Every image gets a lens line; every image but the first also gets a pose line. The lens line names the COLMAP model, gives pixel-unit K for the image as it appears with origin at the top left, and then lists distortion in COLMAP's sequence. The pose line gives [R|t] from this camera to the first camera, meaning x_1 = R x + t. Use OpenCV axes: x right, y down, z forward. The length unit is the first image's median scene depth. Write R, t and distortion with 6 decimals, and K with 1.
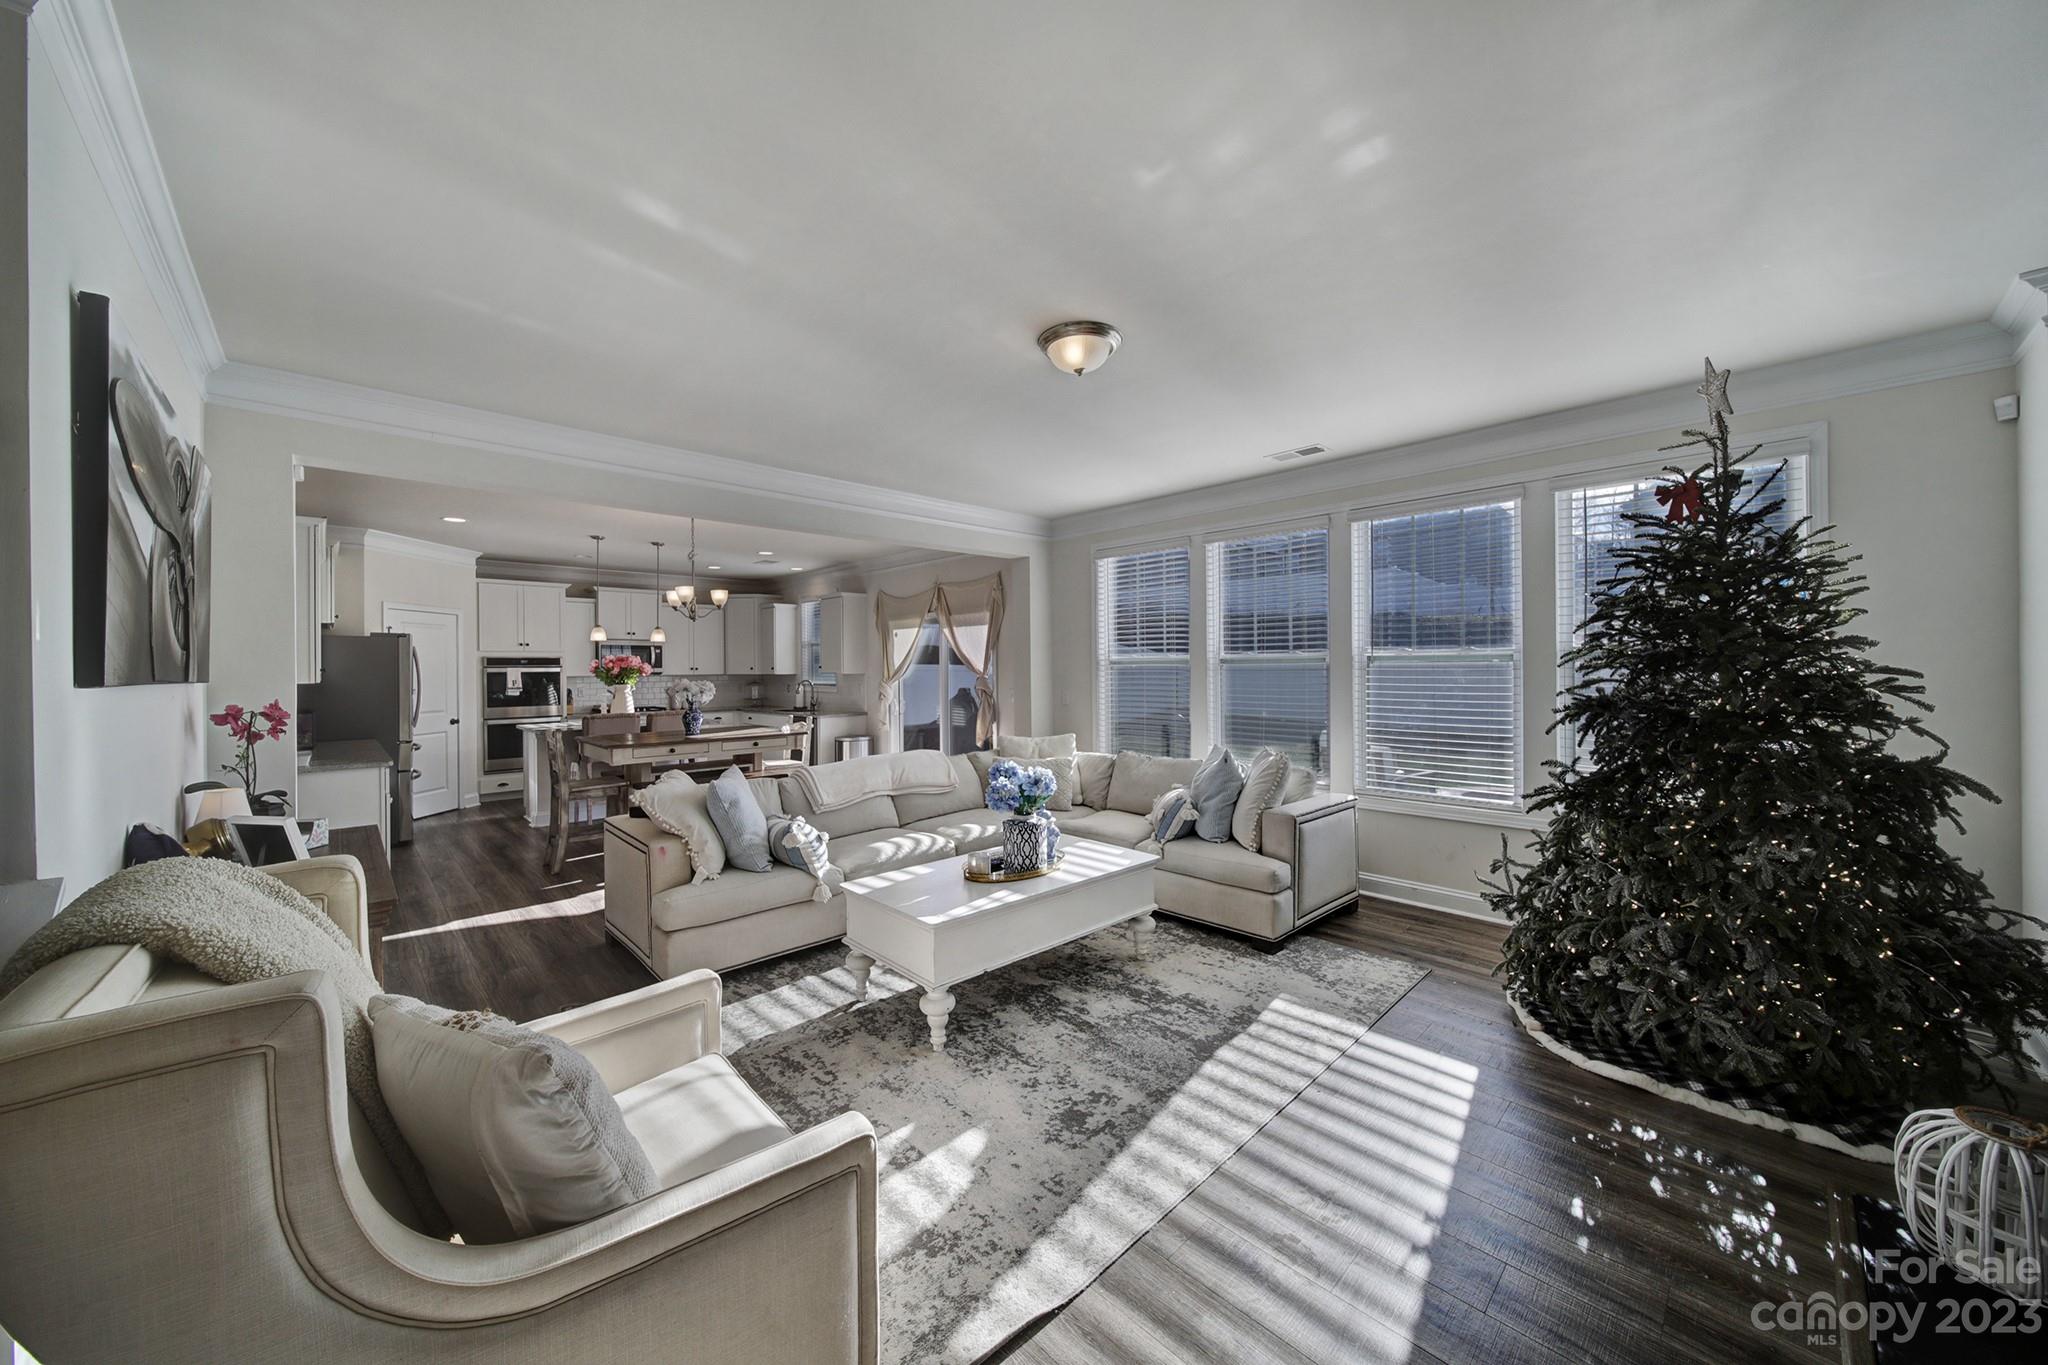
lens RADIAL K [[728.0, 0, 1027.2], [0, 728.0, 671.8], [0, 0, 1]] dist [-0.000300, -0.000031]
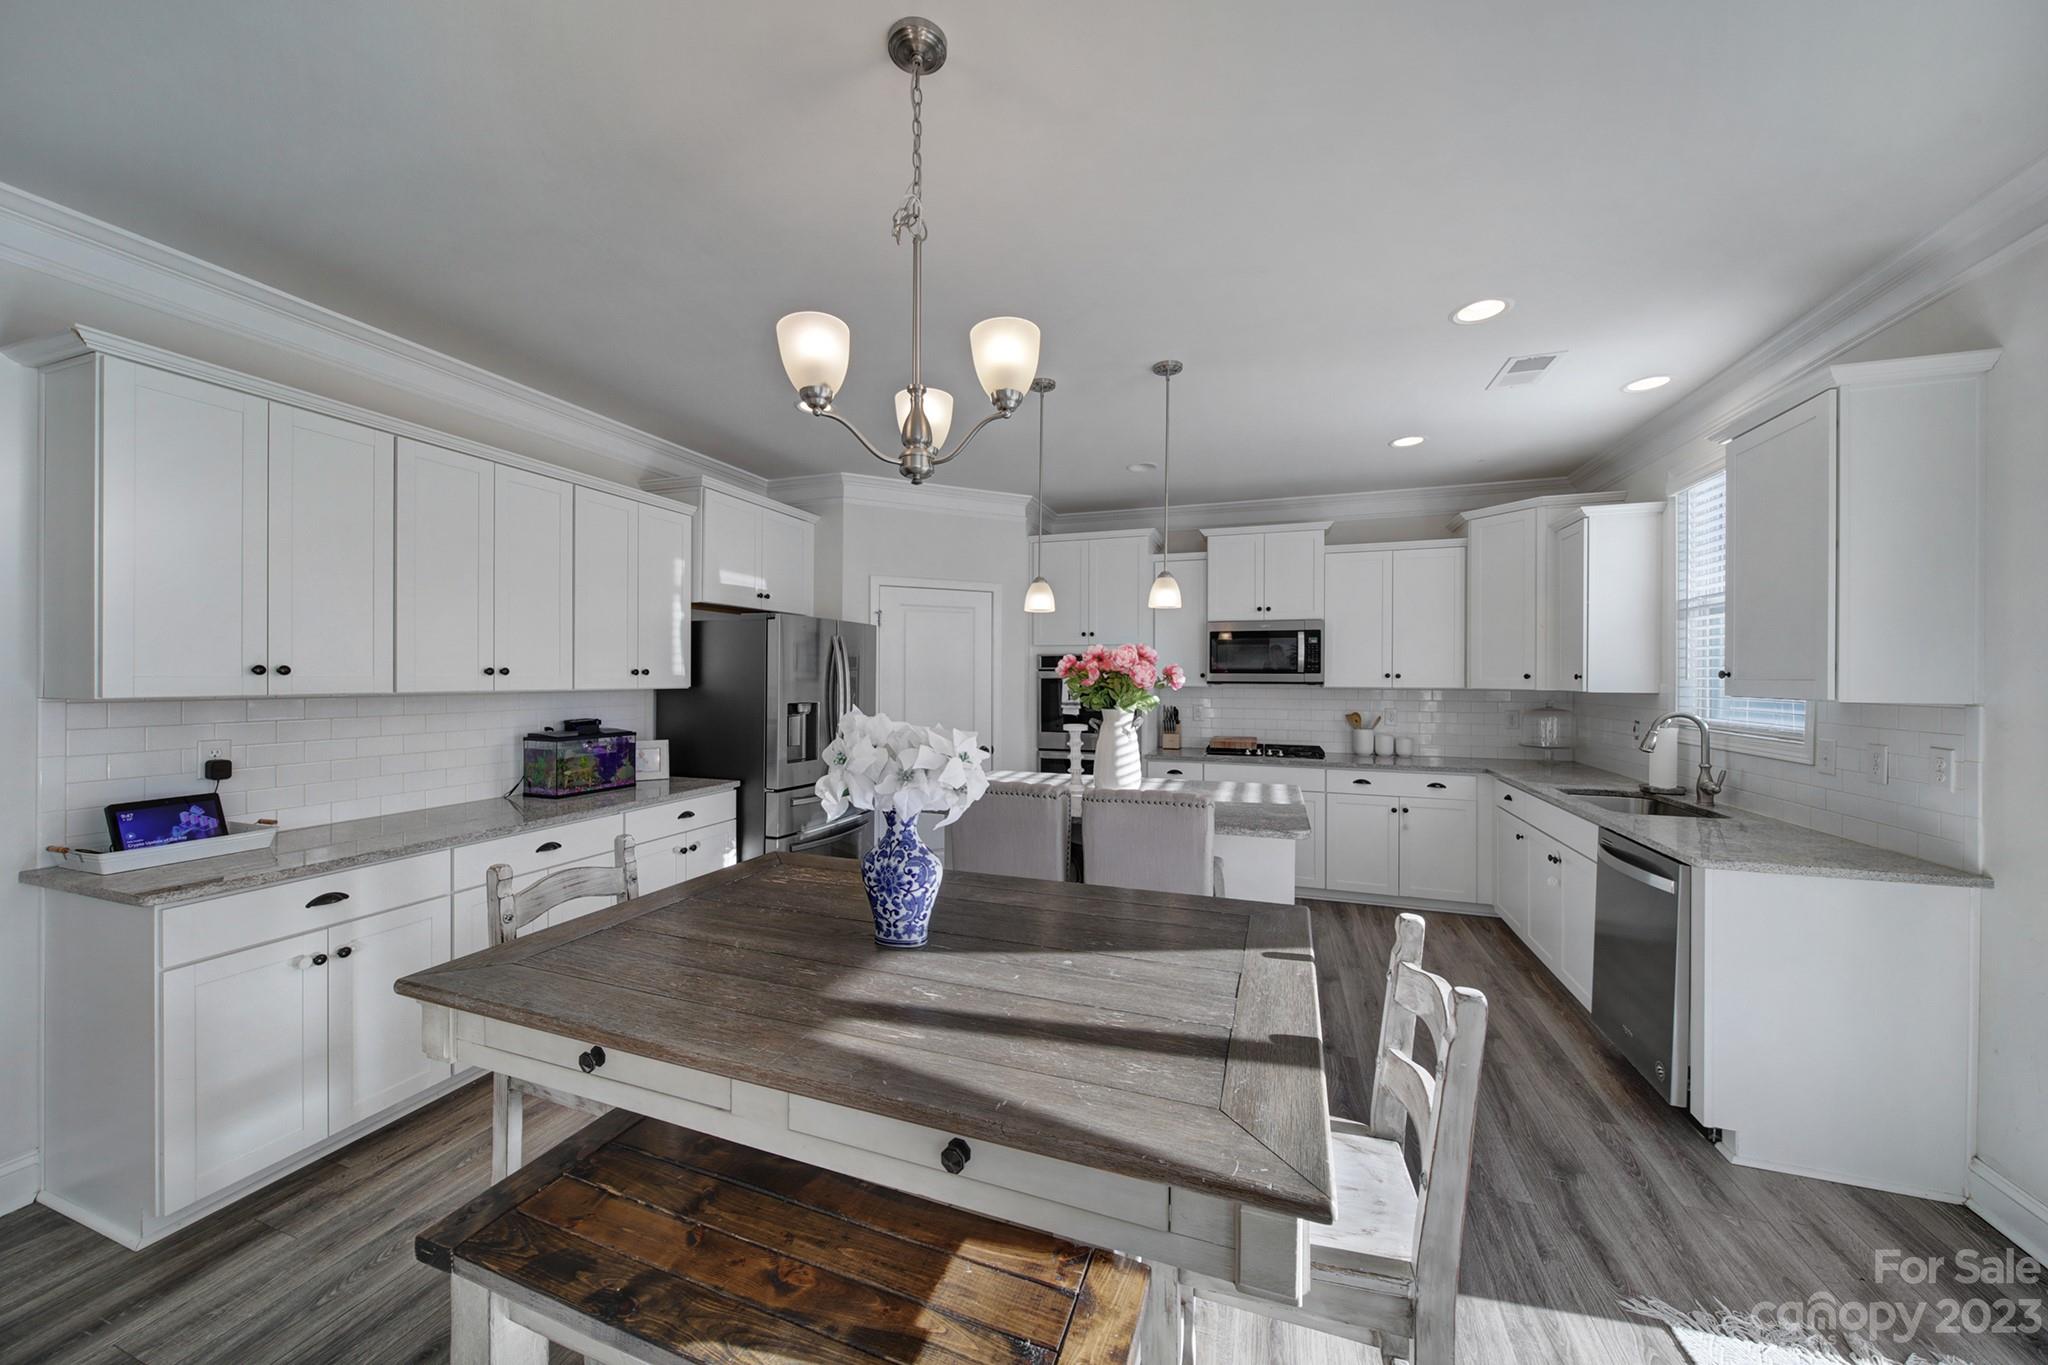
lens RADIAL K [[728.0, 0, 1027.2], [0, 728.0, 671.8], [0, 0, 1]] dist [-0.000300, -0.000031]
pose [[0.456137, 0.010222, -0.889851, -0.142194], [-0.017672, 0.999841, 0.002426, -0.002616], [0.889734, 0.014619, 0.456245, 0.573002]]
